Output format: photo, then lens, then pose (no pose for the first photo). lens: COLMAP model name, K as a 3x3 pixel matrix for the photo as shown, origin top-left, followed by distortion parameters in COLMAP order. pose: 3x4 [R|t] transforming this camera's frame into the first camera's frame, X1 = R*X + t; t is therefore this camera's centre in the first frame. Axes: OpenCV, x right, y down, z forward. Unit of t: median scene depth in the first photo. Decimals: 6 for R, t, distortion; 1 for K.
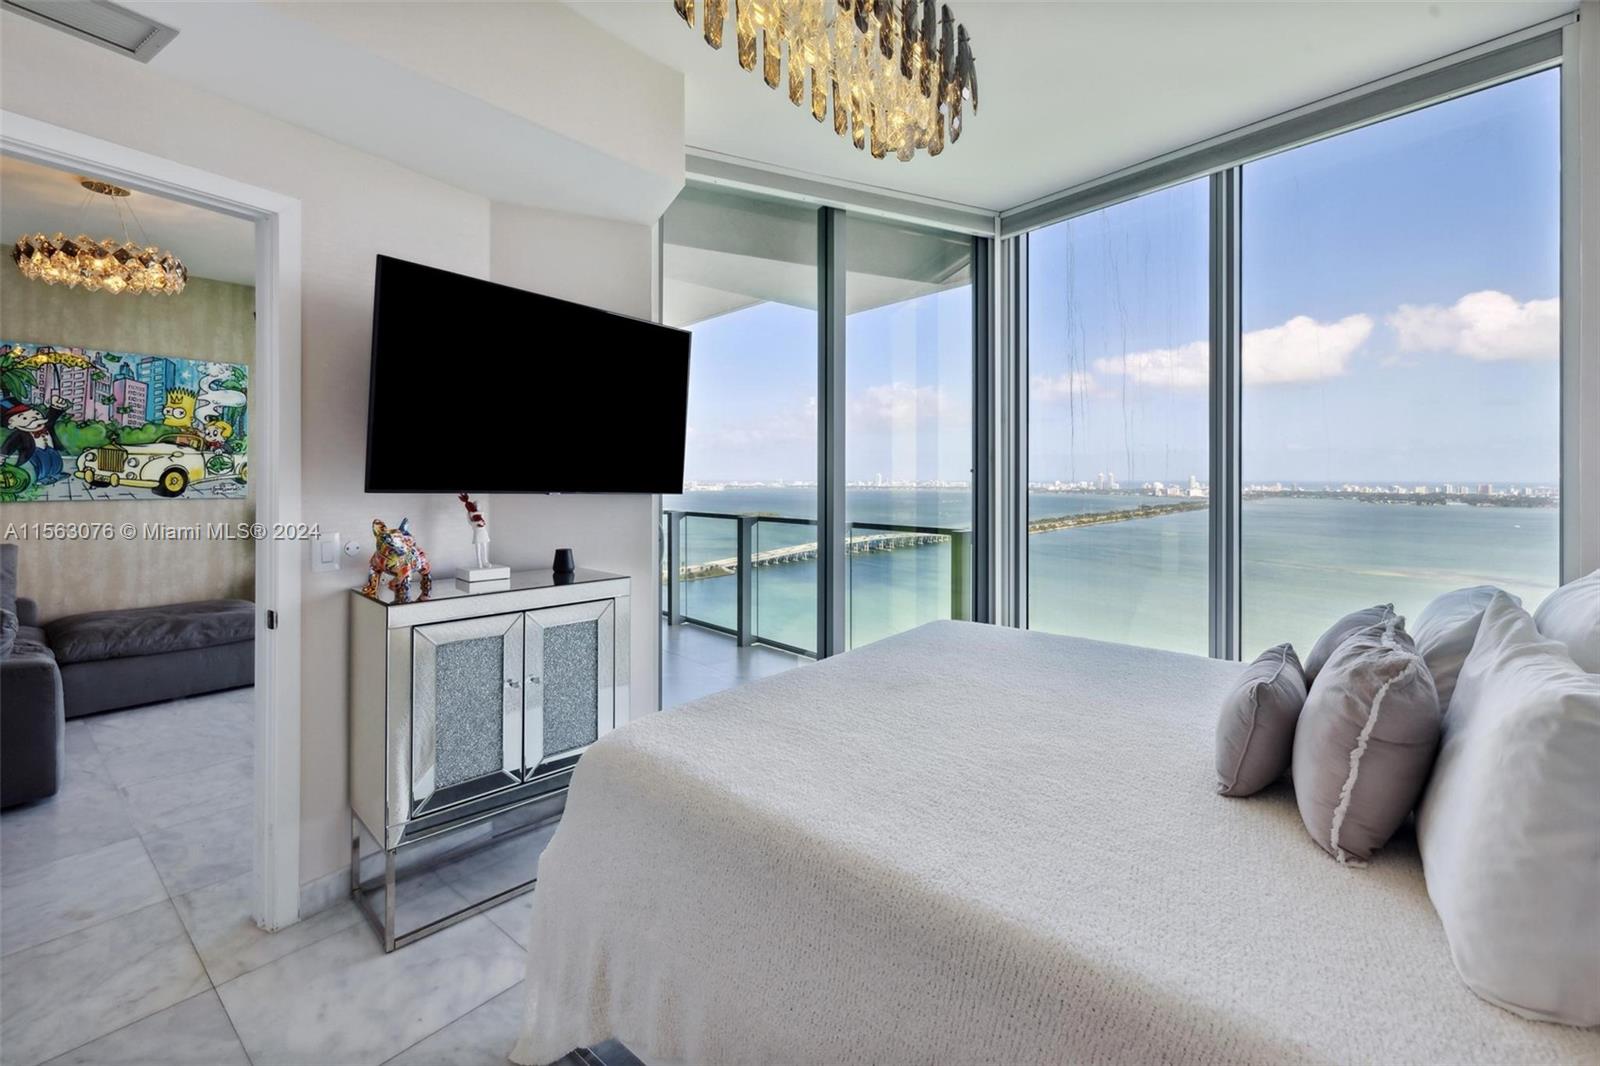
lens RADIAL K [[681.4, 0, 795.8], [0, 681.4, 483.8], [0, 0, 1]] dist [-0.001585, -0.000514]
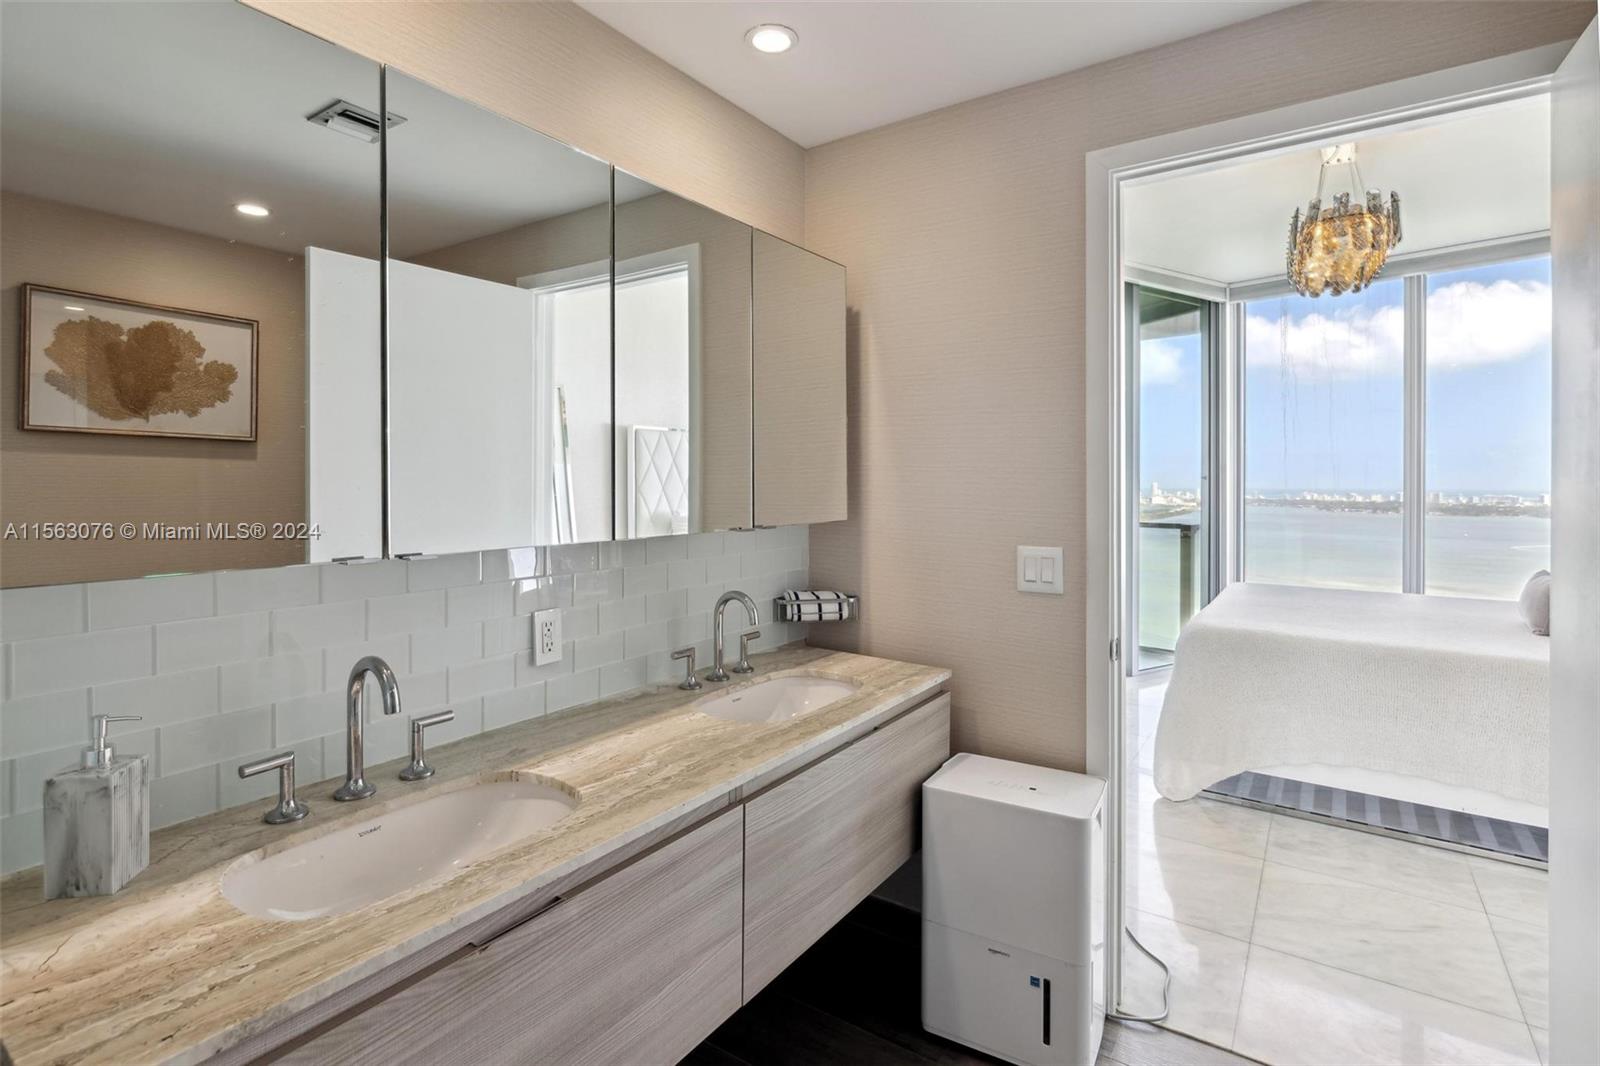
lens RADIAL K [[761.5, 0, 805.5], [0, 761.5, 490.9], [0, 0, 1]] dist [-0.006394, 0.000687]
pose [[0.995034, 0.003633, 0.099468, -0.679590], [-0.003838, 0.999991, 0.001872, 0.008454], [-0.099460, -0.002245, 0.995039, -0.408138]]
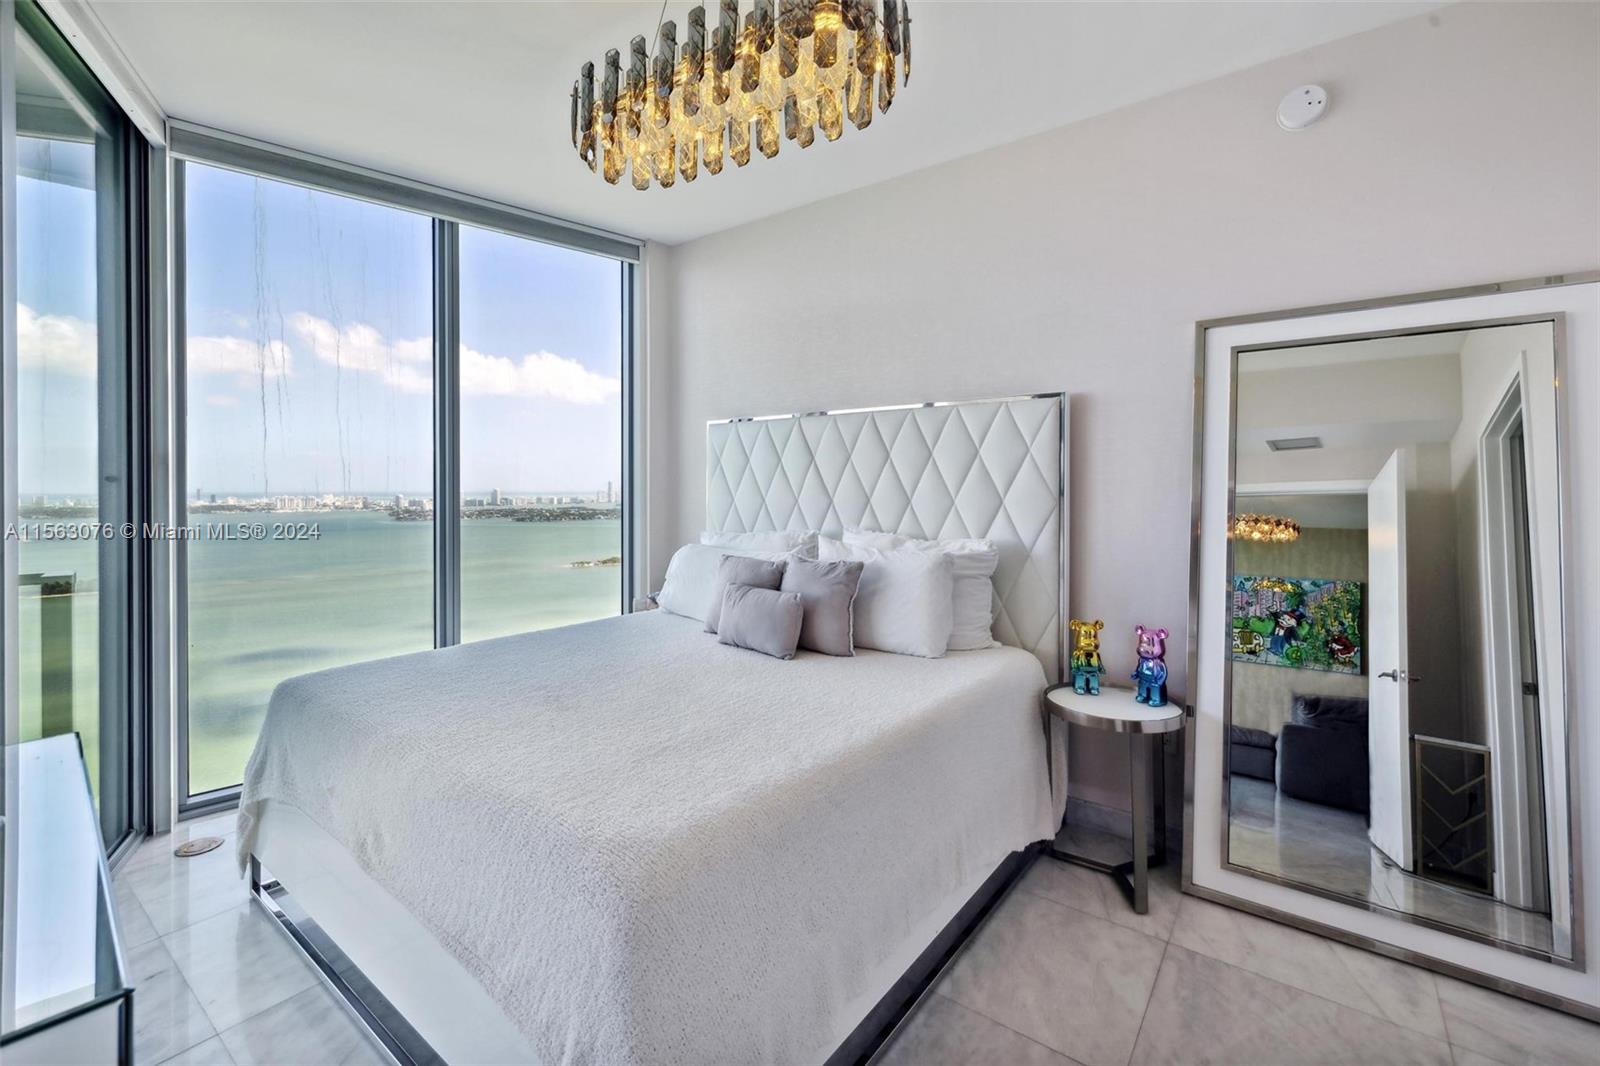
lens RADIAL K [[681.4, 0, 791.3], [0, 681.4, 481.6], [0, 0, 1]] dist [-0.001585, -0.000514]
pose [[-0.061355, 0.008366, 0.998081, -0.450273], [0.010960, 0.999910, -0.007707, 0.005871], [-0.998056, 0.010466, -0.061441, 0.470309]]
